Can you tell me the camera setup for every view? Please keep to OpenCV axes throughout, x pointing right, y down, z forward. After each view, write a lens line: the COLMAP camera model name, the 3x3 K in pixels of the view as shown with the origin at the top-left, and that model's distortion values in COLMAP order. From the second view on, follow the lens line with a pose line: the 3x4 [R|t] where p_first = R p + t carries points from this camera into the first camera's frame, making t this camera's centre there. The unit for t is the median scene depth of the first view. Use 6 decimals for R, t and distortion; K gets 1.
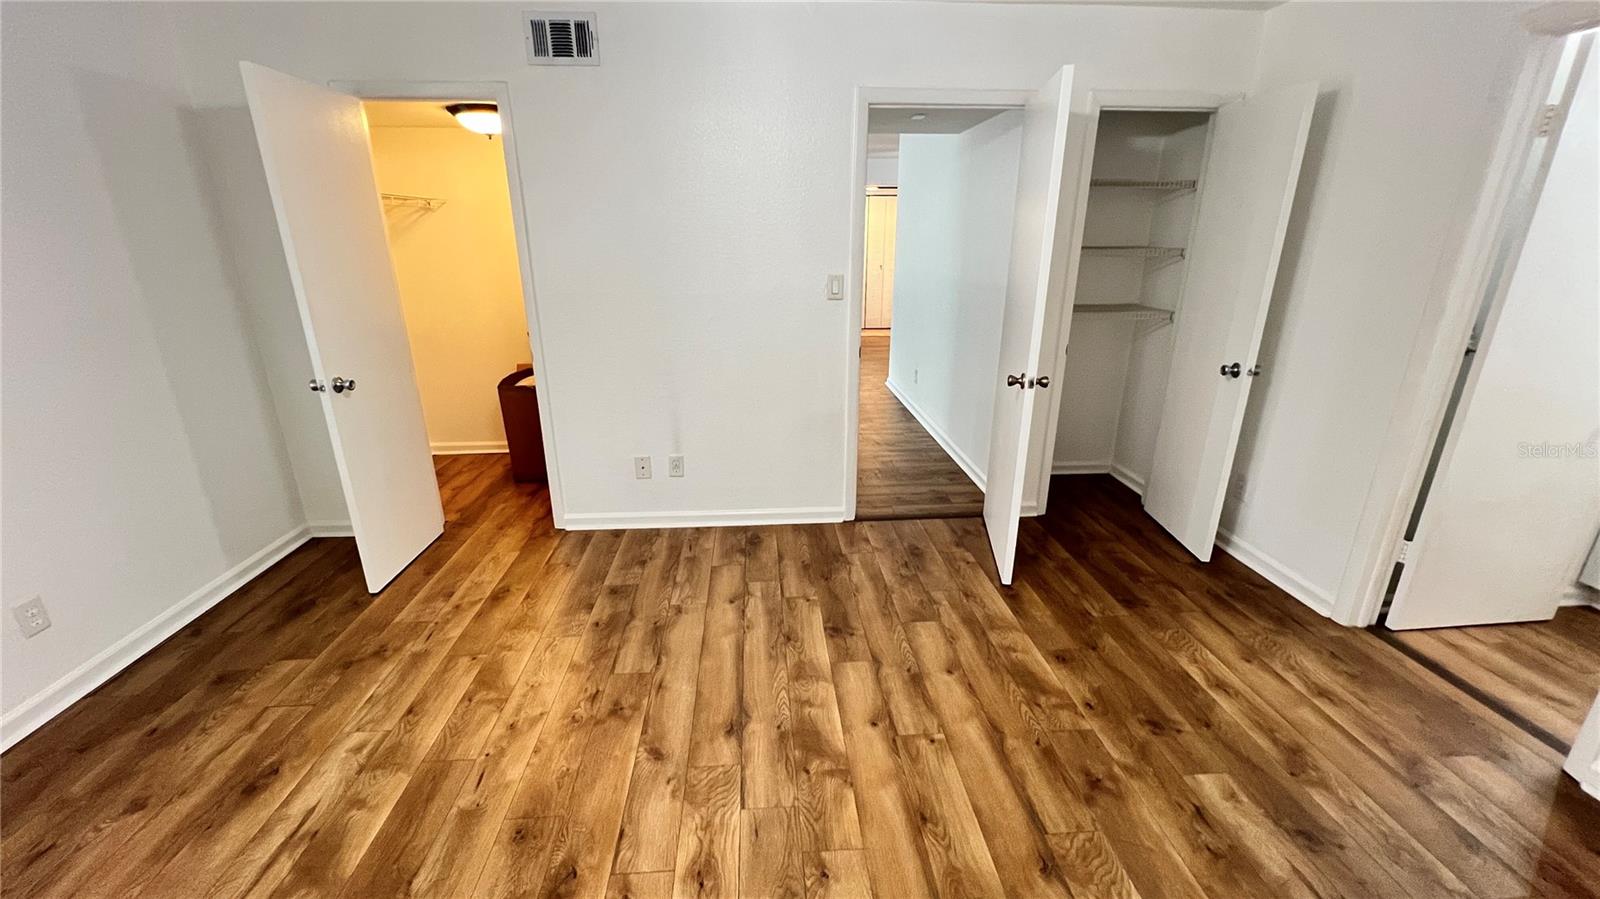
lens RADIAL K [[640.7, 0, 797.4], [0, 640.7, 449.6], [0, 0, 1]] dist [-0.005584, 0.001228]
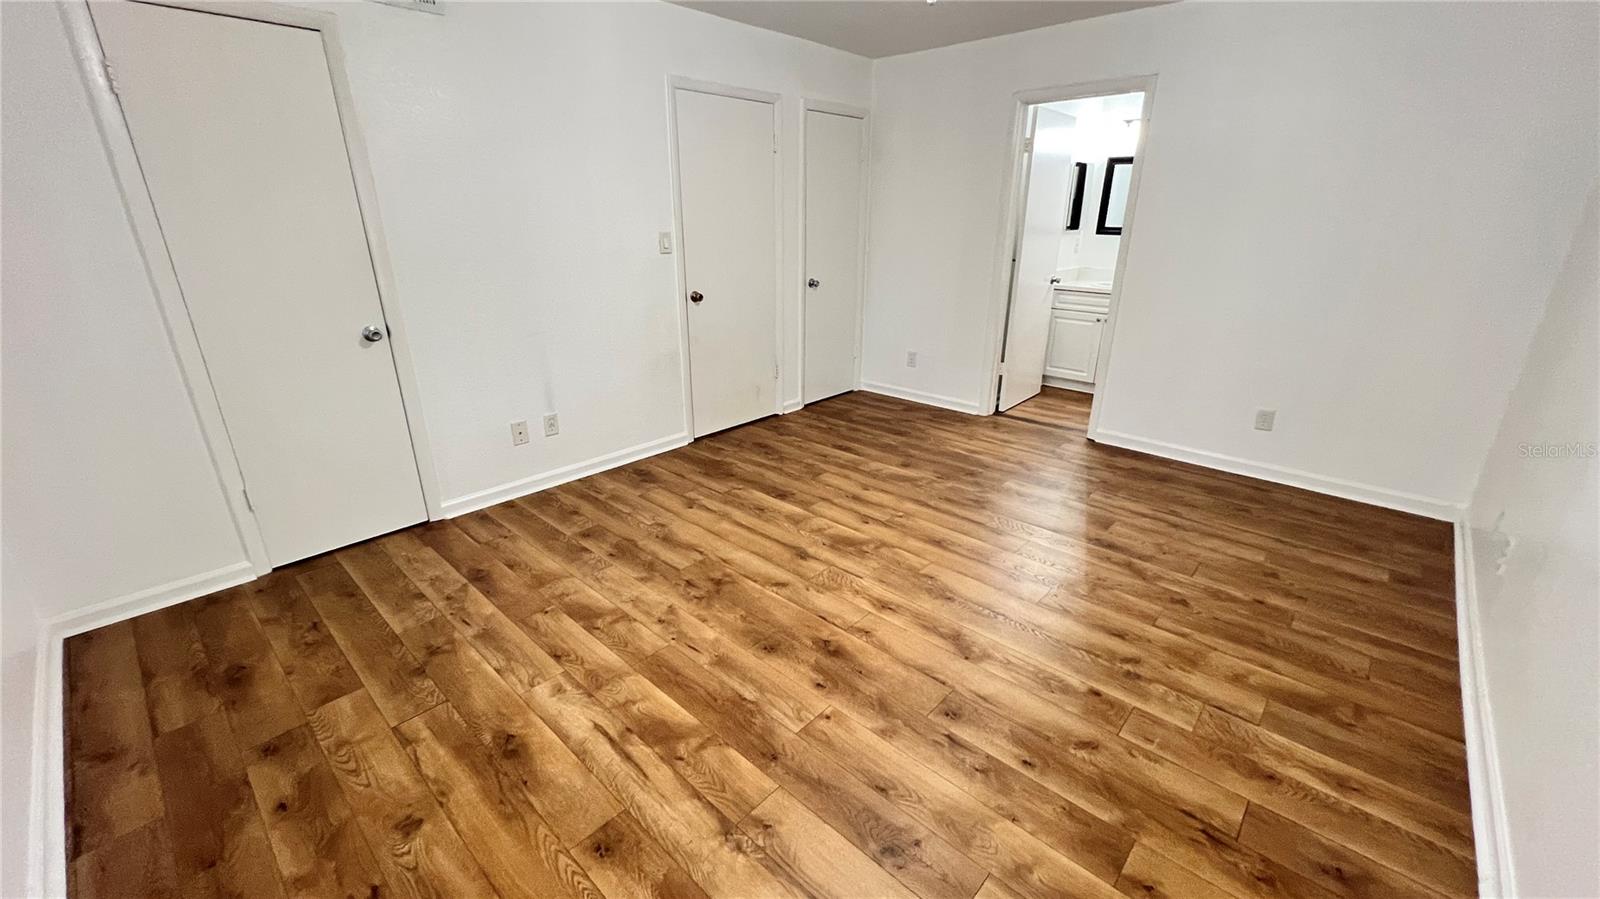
lens RADIAL K [[640.7, 0, 794.8], [0, 640.7, 452.1], [0, 0, 1]] dist [-0.005584, 0.001228]
pose [[0.728556, -0.238358, 0.642177, -0.800649], [0.217675, 0.969471, 0.112887, 0.052509], [-0.649480, 0.057541, 0.758198, -0.038076]]
